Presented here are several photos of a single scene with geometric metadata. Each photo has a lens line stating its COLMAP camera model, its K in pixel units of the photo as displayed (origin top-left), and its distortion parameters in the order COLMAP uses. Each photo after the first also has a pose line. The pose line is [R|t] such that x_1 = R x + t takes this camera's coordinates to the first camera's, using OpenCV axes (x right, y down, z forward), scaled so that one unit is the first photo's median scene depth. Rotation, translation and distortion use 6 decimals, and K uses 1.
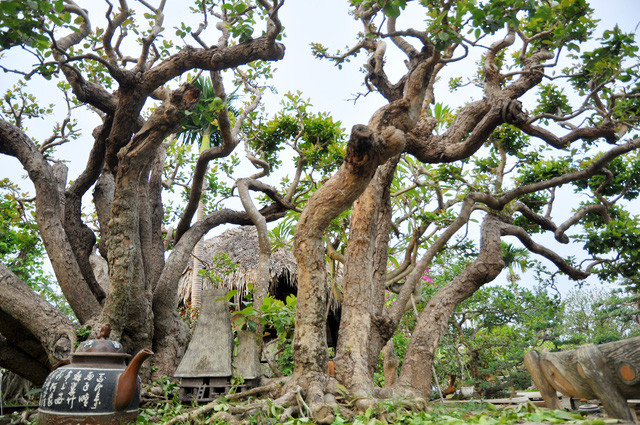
lens RADIAL K [[437.8, 0, 320.0], [0, 437.8, 212.5], [0, 0, 1]] dist [-0.099337, 0.067547]
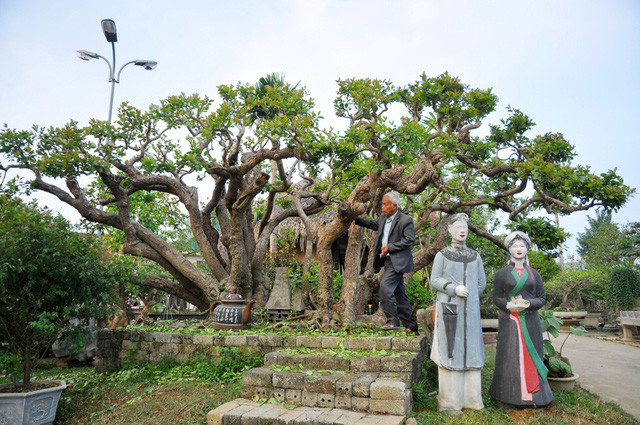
lens RADIAL K [[437.8, 0, 320.0], [0, 437.8, 212.5], [0, 0, 1]] dist [-0.099337, 0.067547]
pose [[0.985883, -0.000881, -0.167436, 0.298079], [0.034014, 0.980189, 0.195120, -0.504104], [0.163947, -0.198060, 0.966382, -0.966327]]
